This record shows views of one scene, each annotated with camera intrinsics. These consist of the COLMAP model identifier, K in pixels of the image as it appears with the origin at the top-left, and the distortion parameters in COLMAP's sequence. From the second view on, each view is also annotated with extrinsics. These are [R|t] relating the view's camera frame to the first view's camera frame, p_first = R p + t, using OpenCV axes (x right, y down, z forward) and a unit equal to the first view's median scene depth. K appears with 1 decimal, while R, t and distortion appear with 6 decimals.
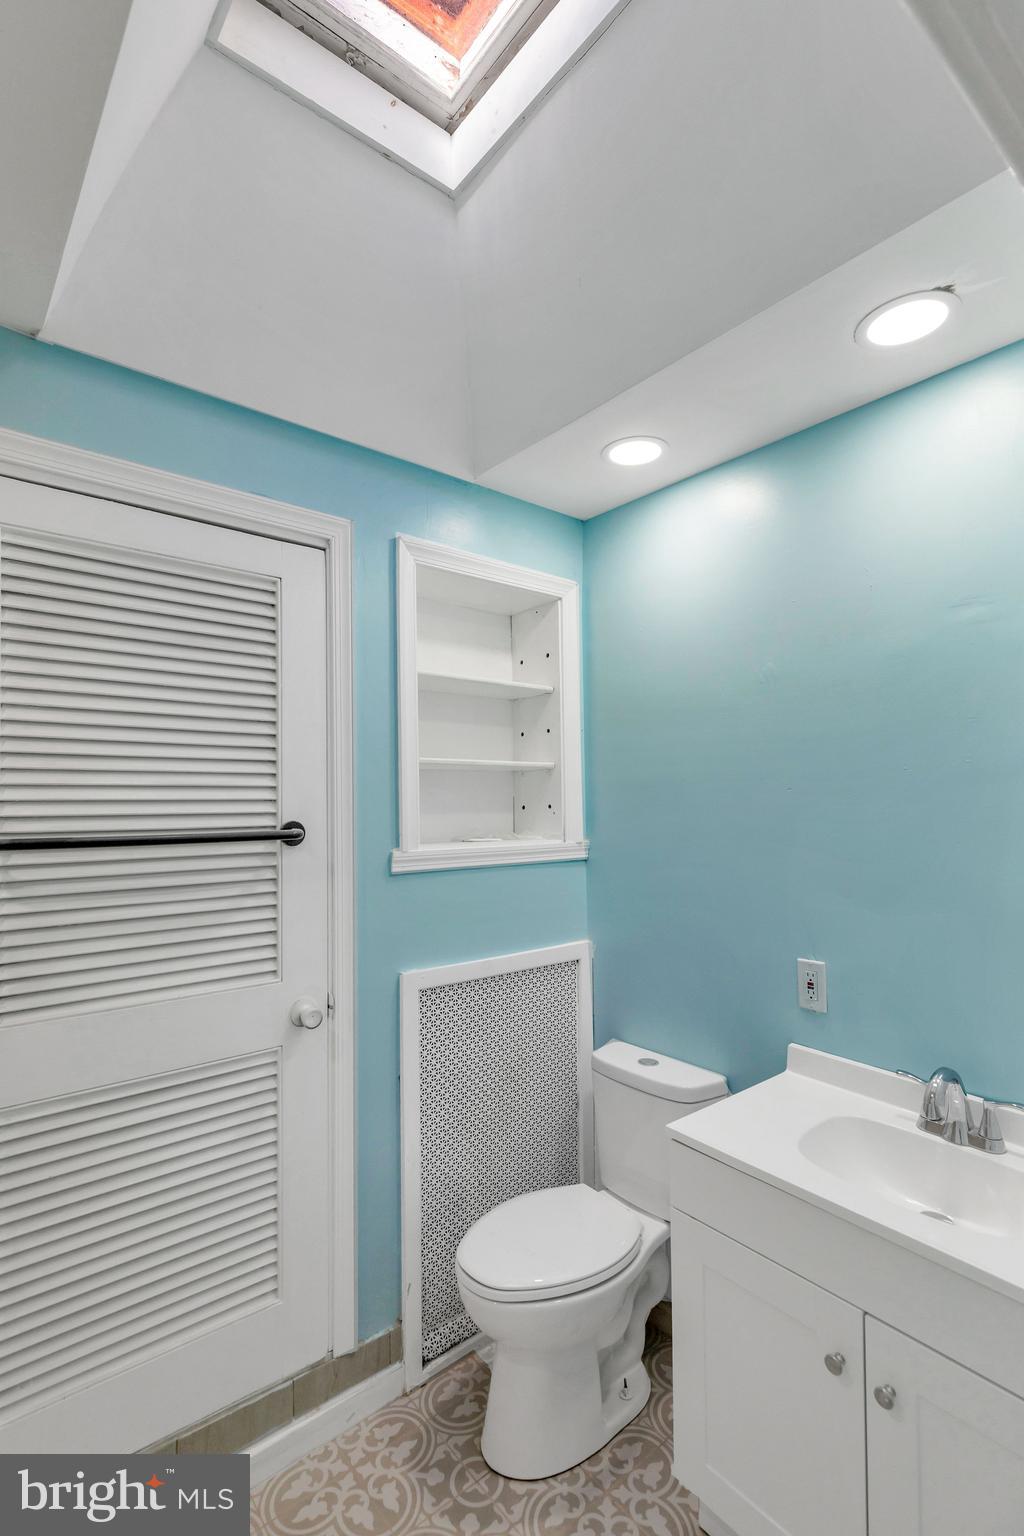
lens RADIAL K [[709.5, 0, 506.0], [0, 709.5, 784.9], [0, 0, 1]] dist [0.004529, -0.000206]
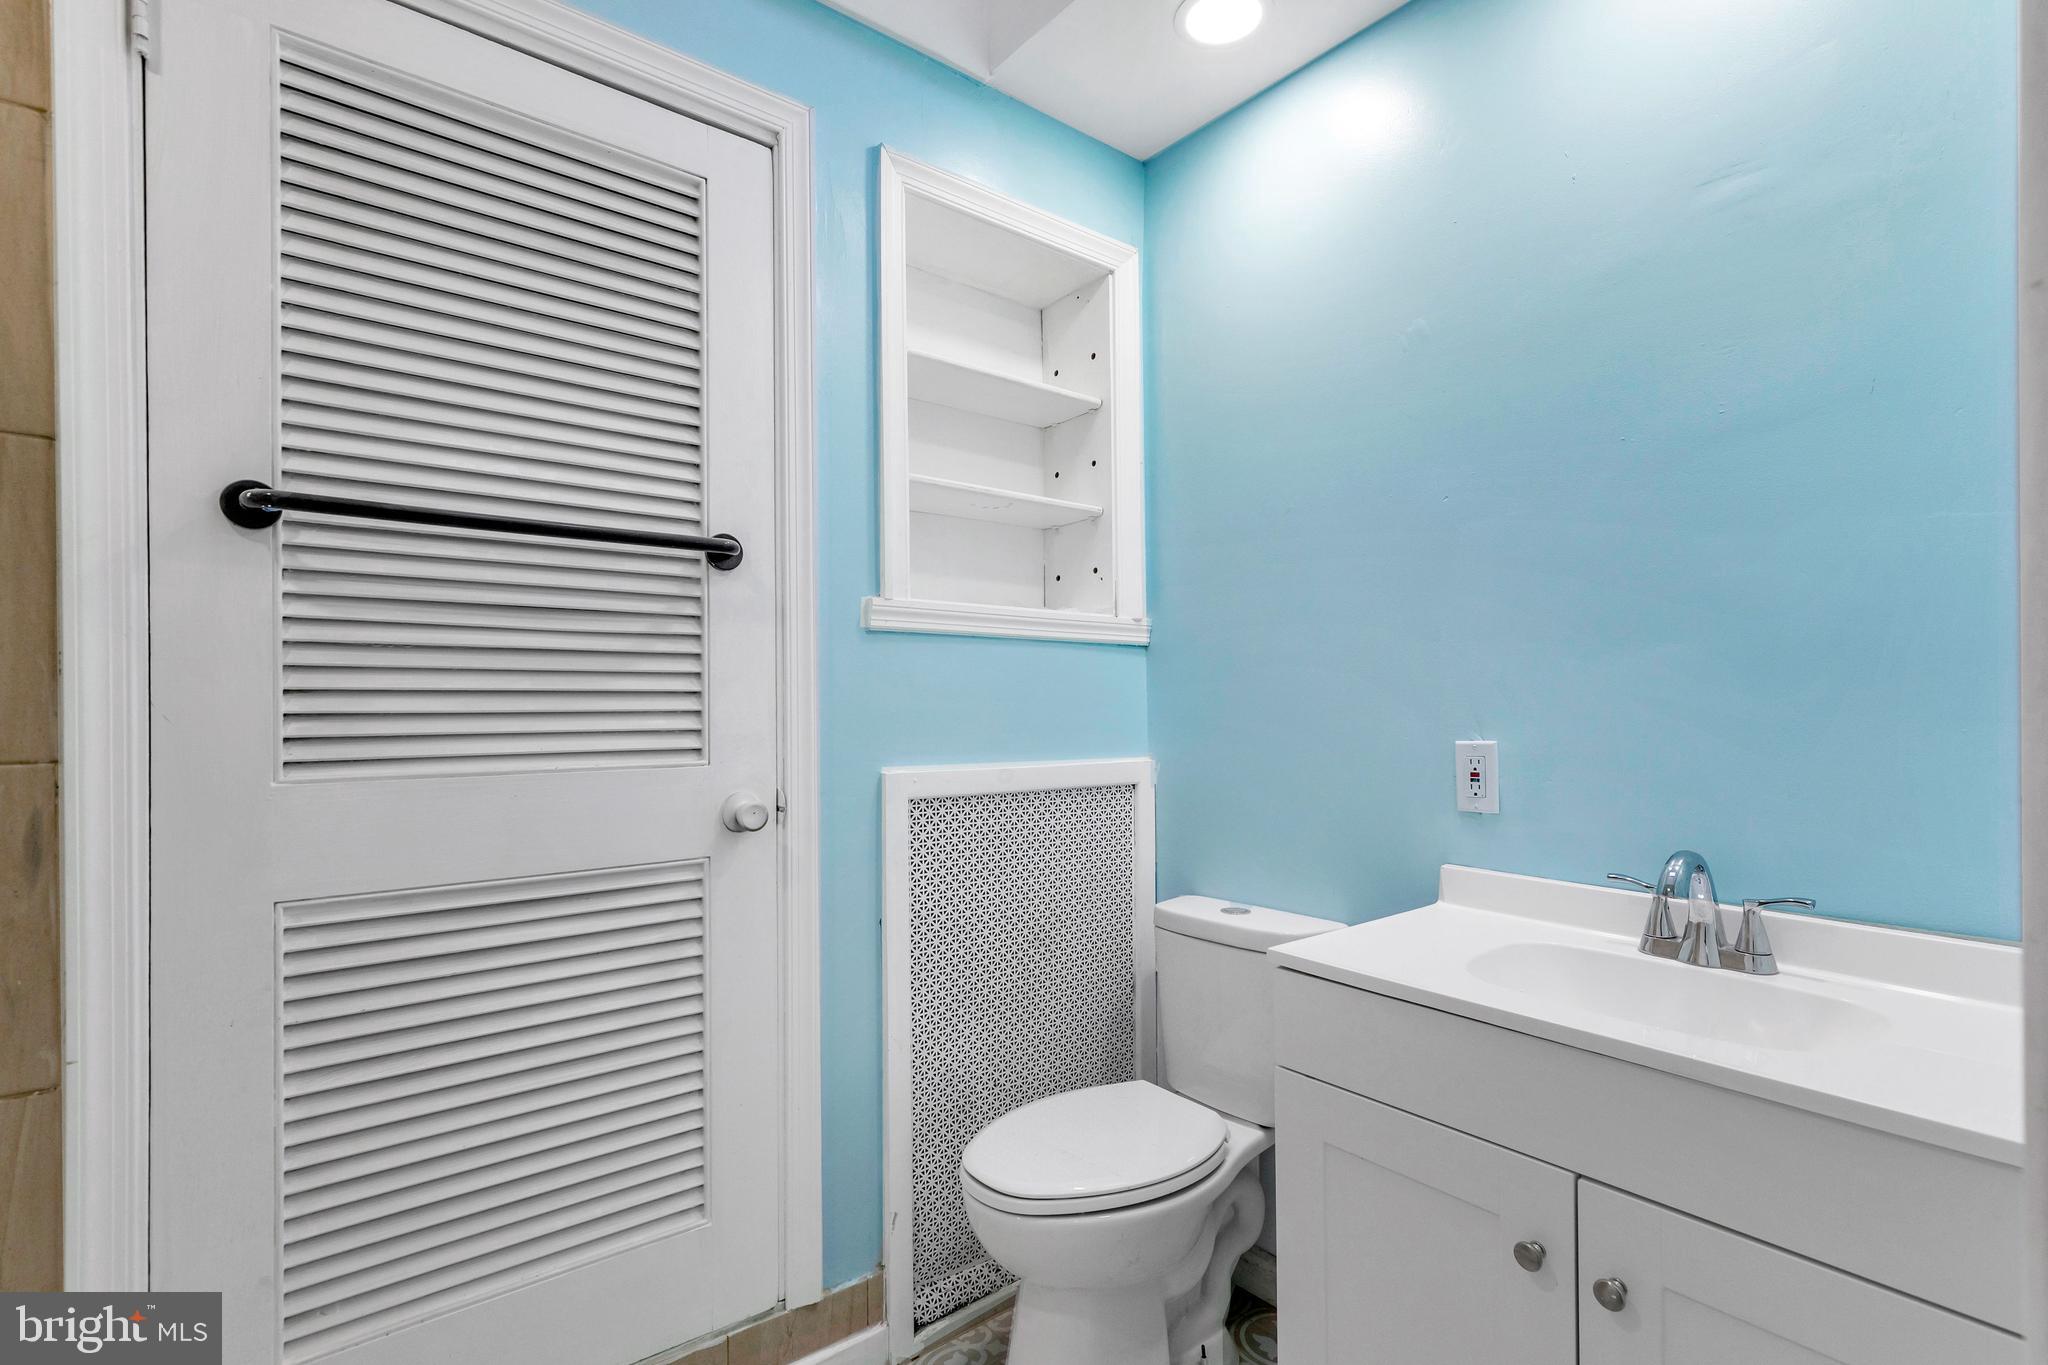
lens RADIAL K [[946.0, 0, 1029.6], [0, 946.0, 674.4], [0, 0, 1]] dist [0.004529, -0.000206]
pose [[0.999997, 0.002116, -0.000937, -0.003615], [-0.002101, 0.999874, 0.015715, 0.157016], [0.000970, -0.015713, 0.999876, 0.074685]]
